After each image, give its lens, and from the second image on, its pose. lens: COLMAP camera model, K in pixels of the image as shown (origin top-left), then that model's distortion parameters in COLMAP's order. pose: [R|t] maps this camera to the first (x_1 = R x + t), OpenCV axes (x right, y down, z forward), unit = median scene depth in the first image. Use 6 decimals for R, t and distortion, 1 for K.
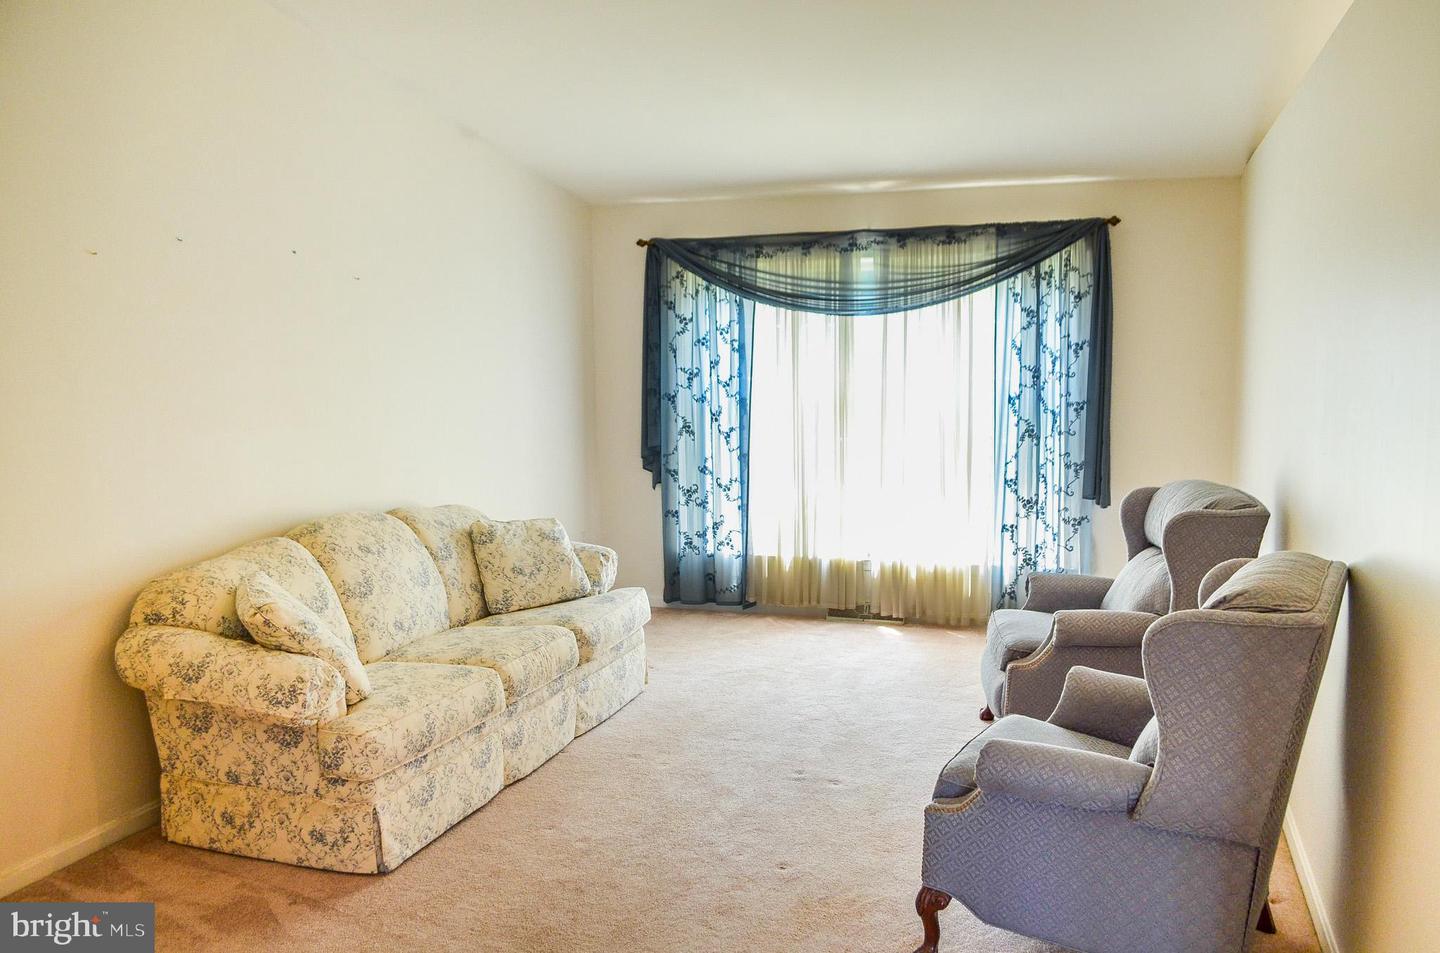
lens RADIAL K [[1063.3, 0, 718.7], [0, 1063.3, 504.3], [0, 0, 1]] dist [-0.077388, 0.004147]
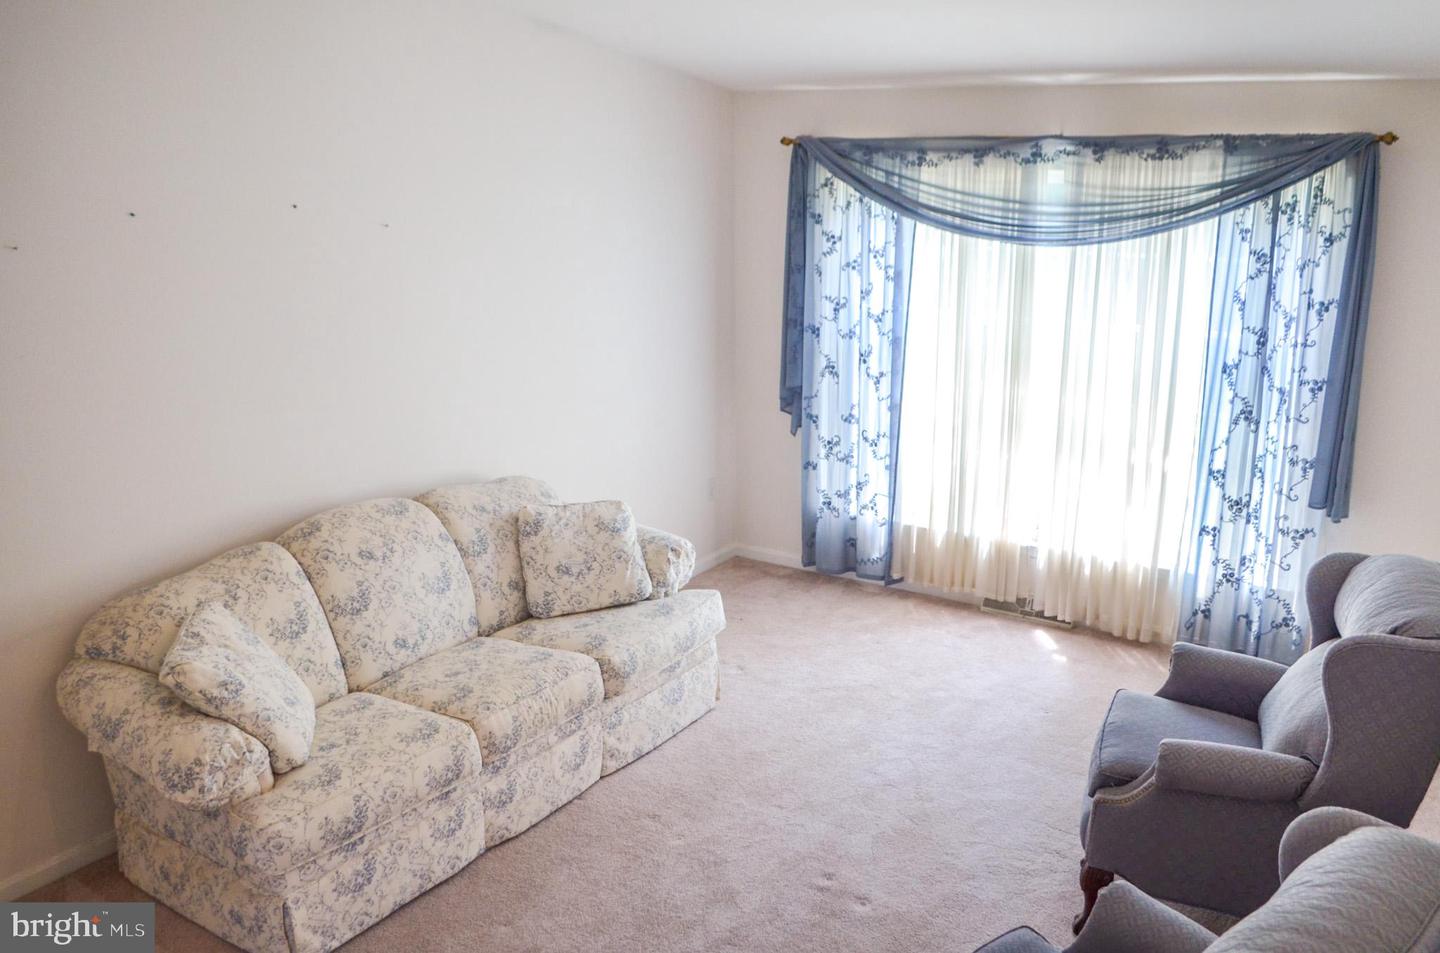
lens RADIAL K [[1138.0, 0, 748.7], [0, 1138.0, 490.0], [0, 0, 1]] dist [-0.074836, 0.001579]
pose [[0.970991, 0.075234, -0.226974, 0.132599], [-0.043438, 0.988918, 0.141964, -0.113894], [0.235139, -0.127987, 0.963498, 0.123394]]
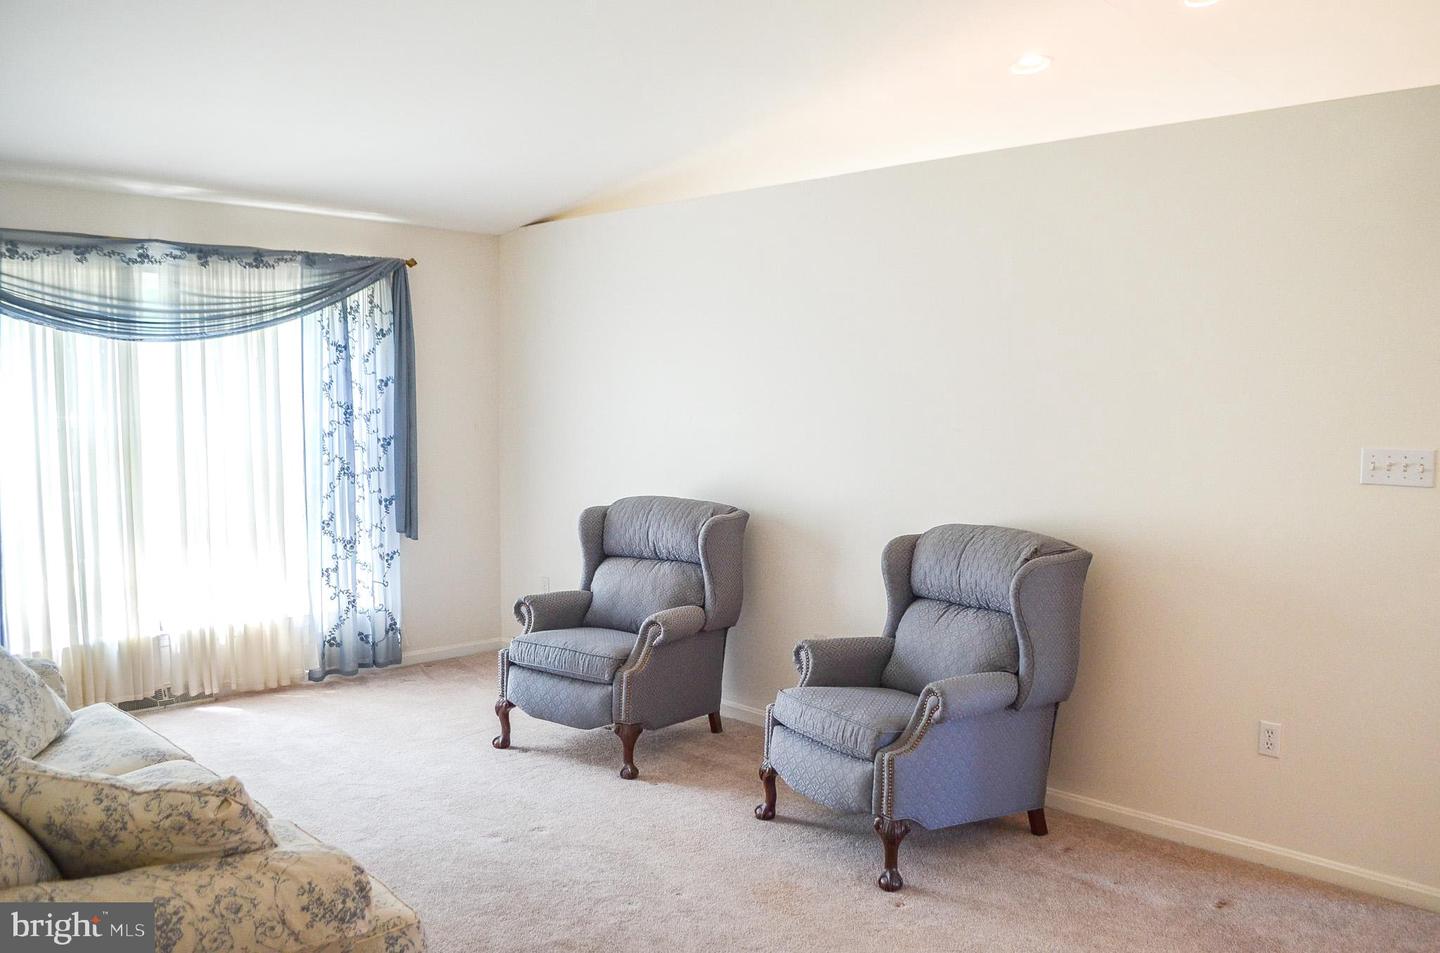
lens RADIAL K [[1138.0, 0, 716.6], [0, 1138.0, 475.5], [0, 0, 1]] dist [-0.074836, 0.001579]
pose [[0.457051, -0.050568, 0.888002, -0.469501], [0.099029, 0.995068, 0.005696, -0.035648], [-0.883911, 0.085335, 0.459804, 0.223602]]
